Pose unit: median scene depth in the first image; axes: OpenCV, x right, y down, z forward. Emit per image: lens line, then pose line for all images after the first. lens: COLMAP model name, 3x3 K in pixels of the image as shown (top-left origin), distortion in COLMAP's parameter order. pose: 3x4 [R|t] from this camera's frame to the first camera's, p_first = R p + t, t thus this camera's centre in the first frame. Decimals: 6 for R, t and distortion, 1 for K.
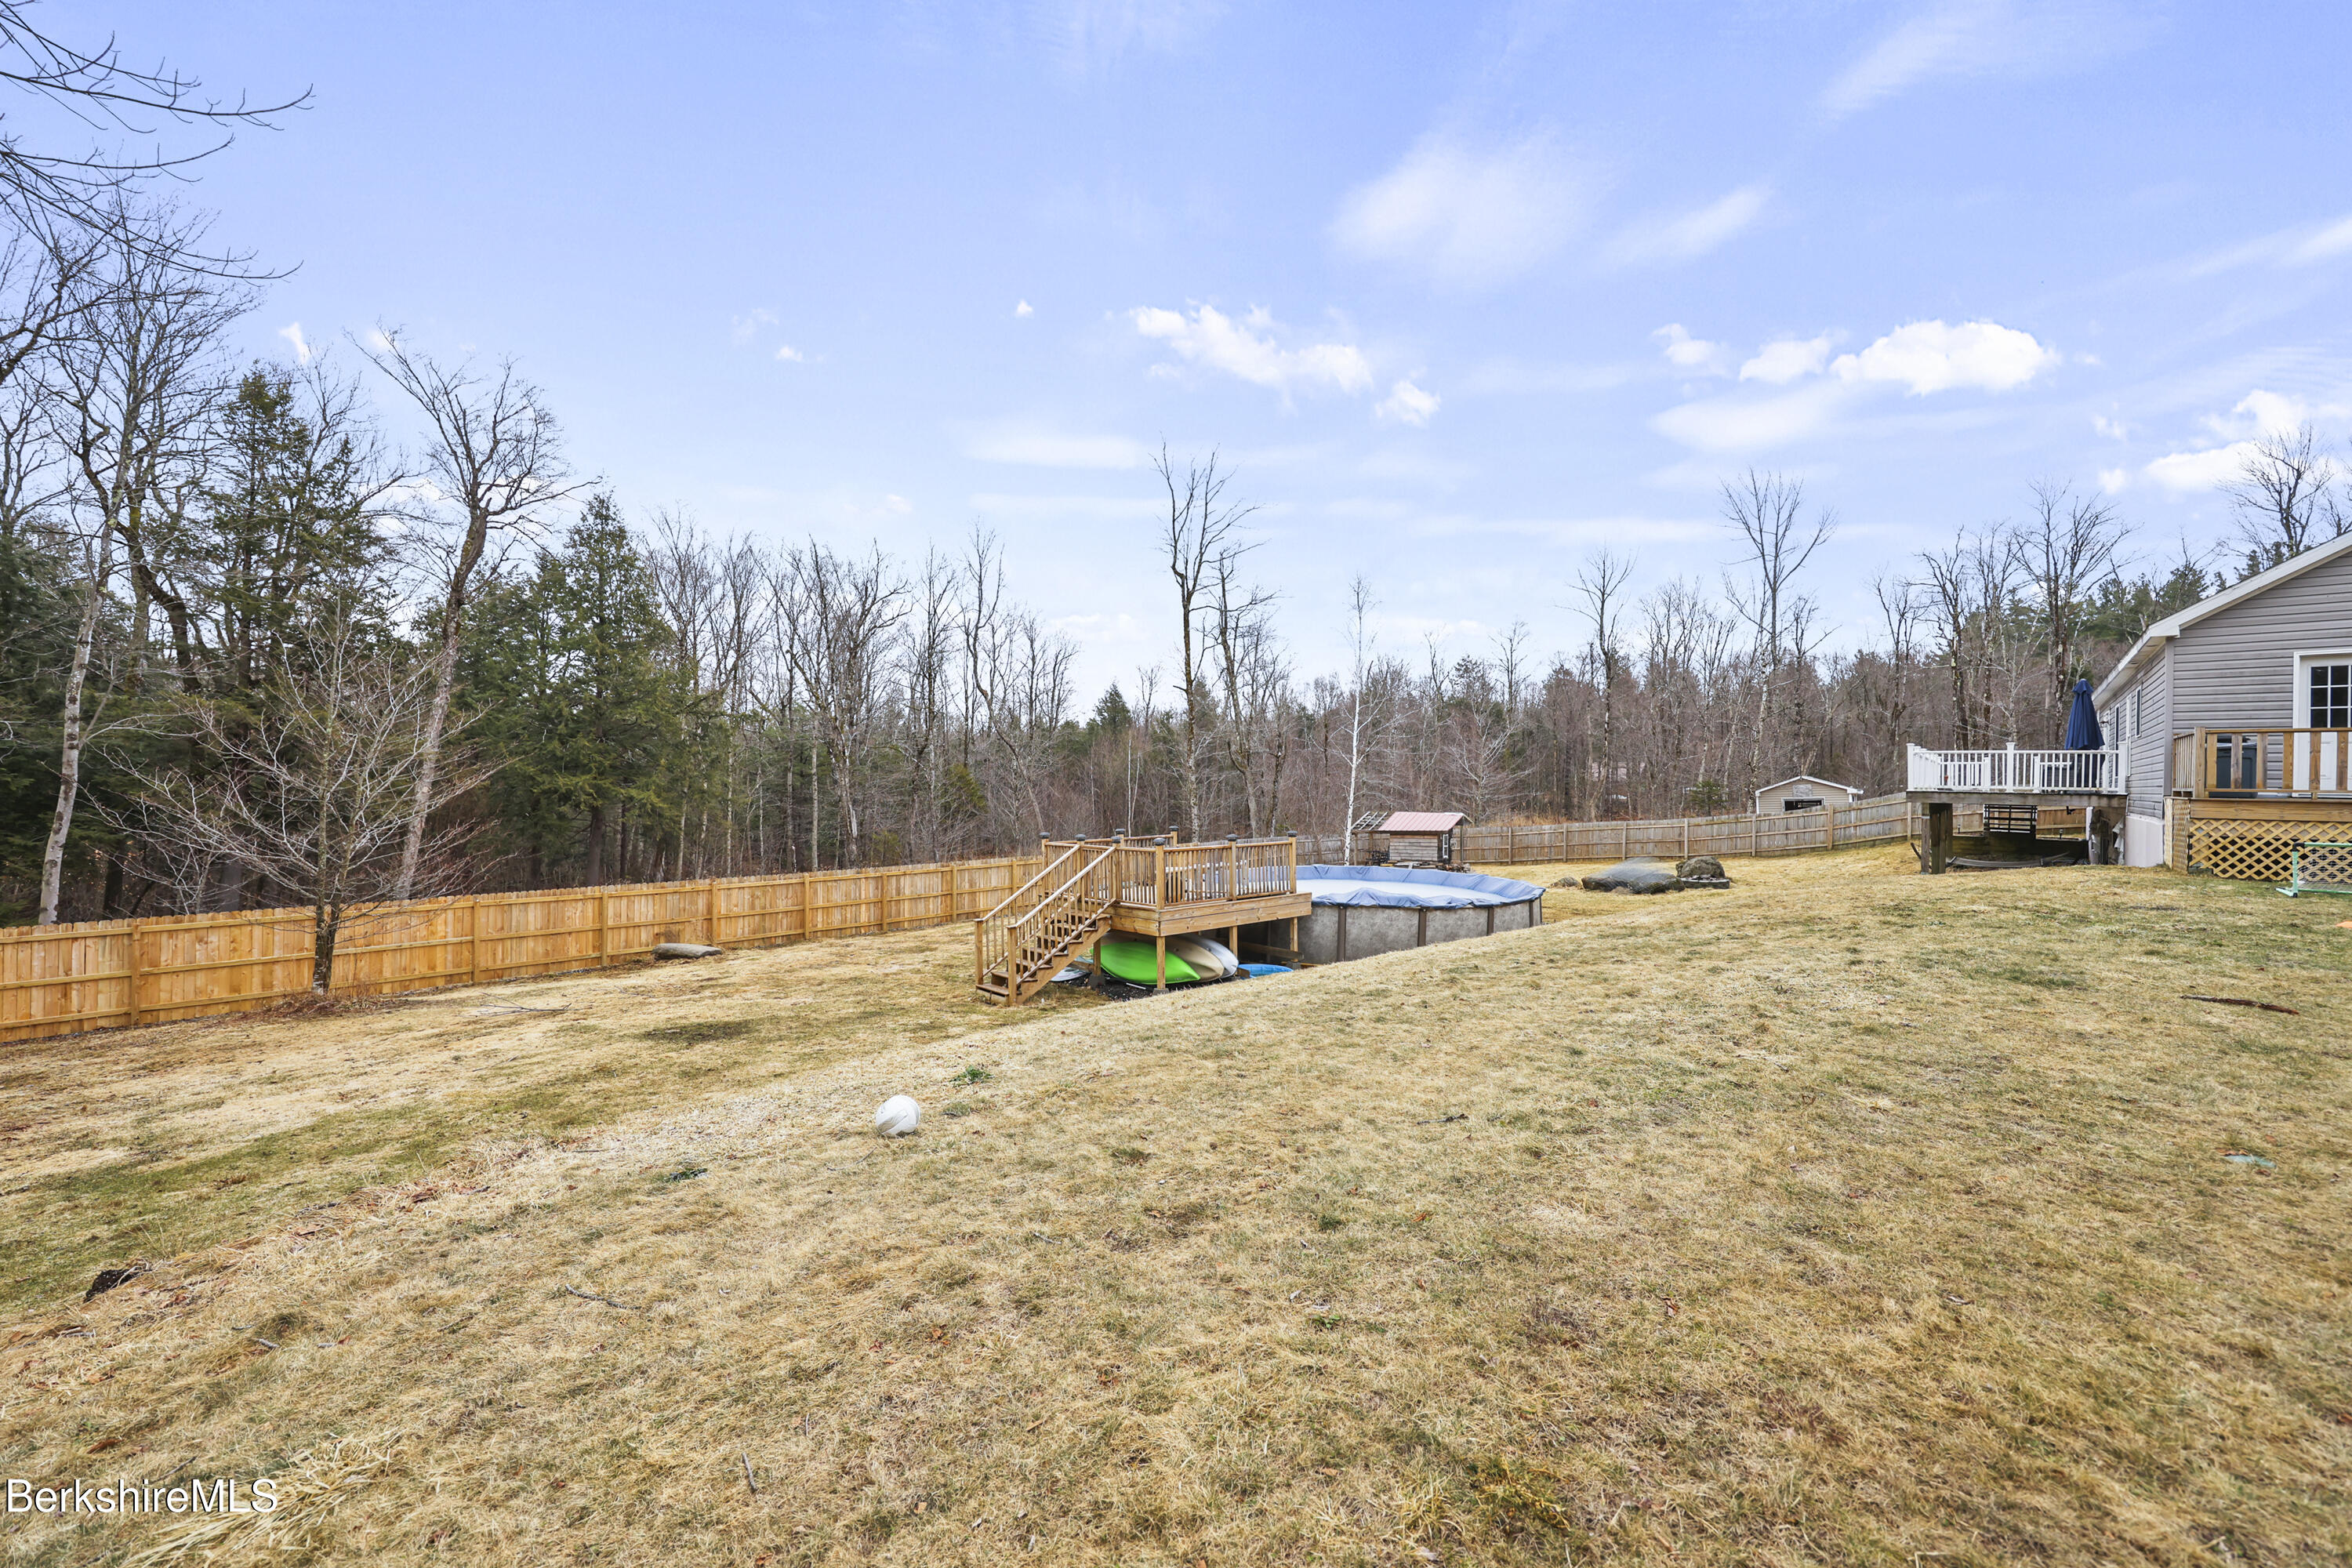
lens RADIAL K [[960.3, 0, 1186.5], [0, 960.3, 801.3], [0, 0, 1]] dist [0.000131, -0.000318]
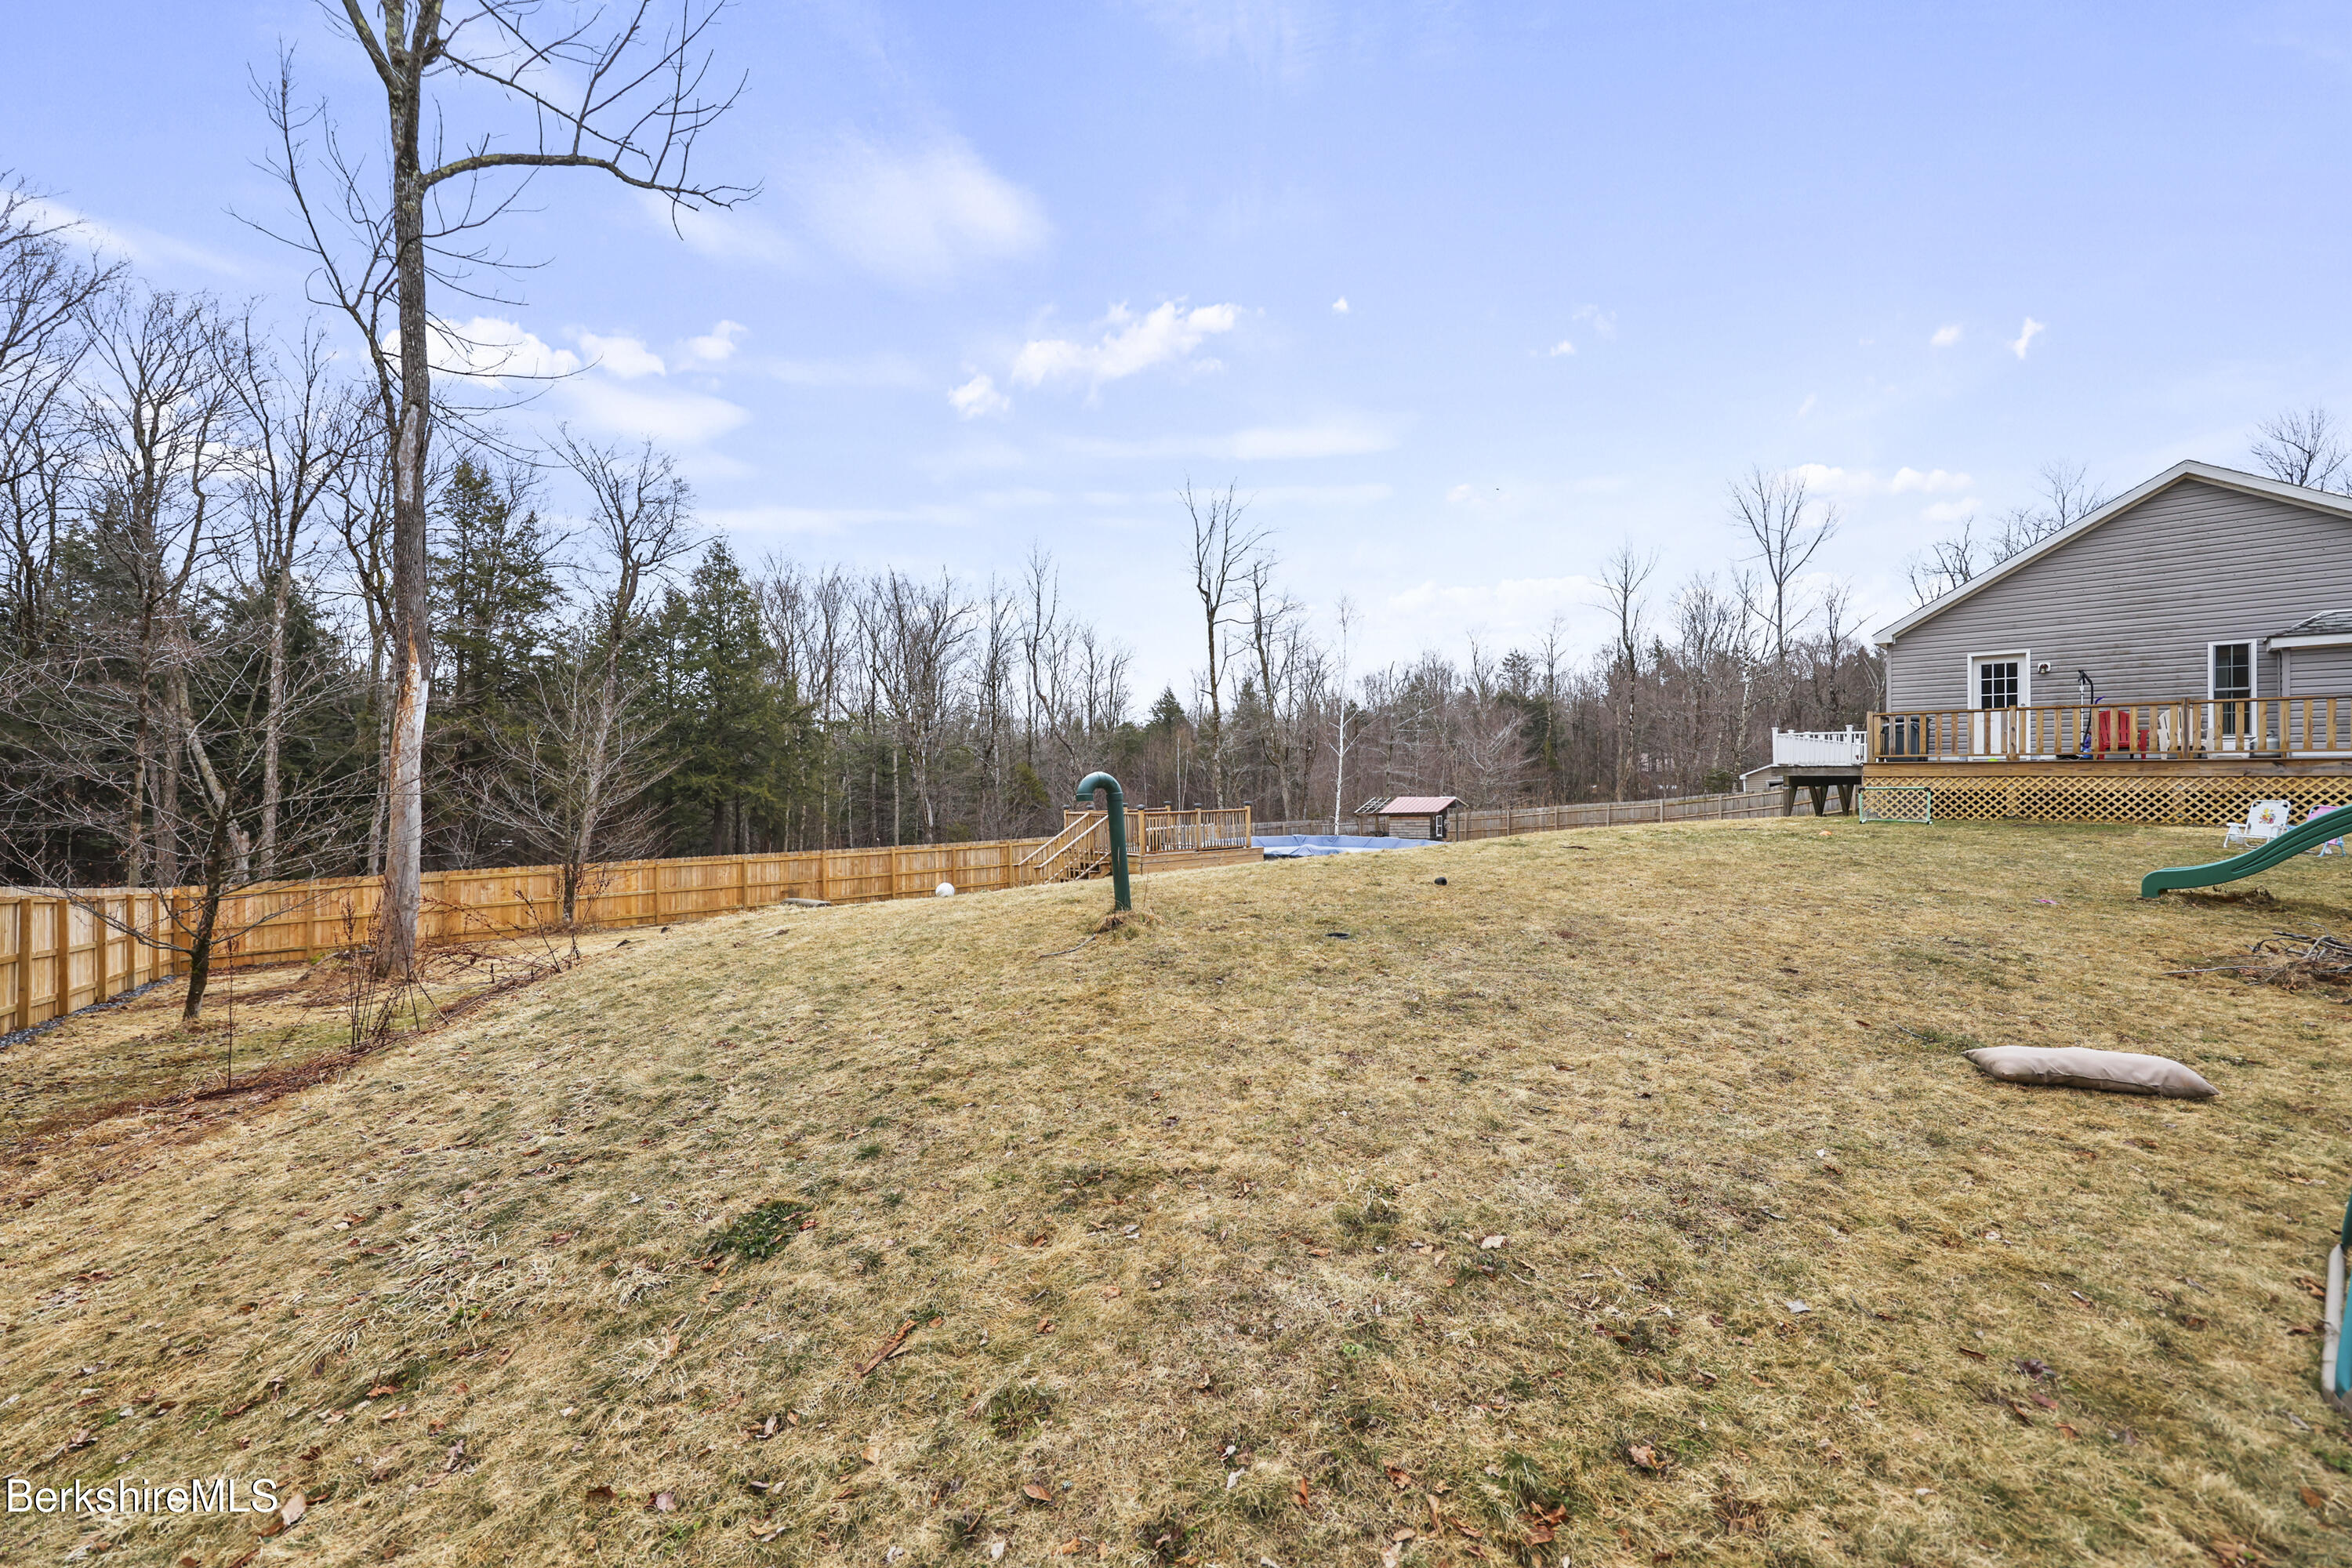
lens RADIAL K [[960.3, 0, 1186.5], [0, 960.3, 801.3], [0, 0, 1]] dist [0.000131, -0.000318]
pose [[0.997281, -0.013421, -0.072456, 0.046324], [0.013485, 0.999909, 0.000391, 0.011242], [0.072444, -0.001367, 0.997372, -0.131589]]
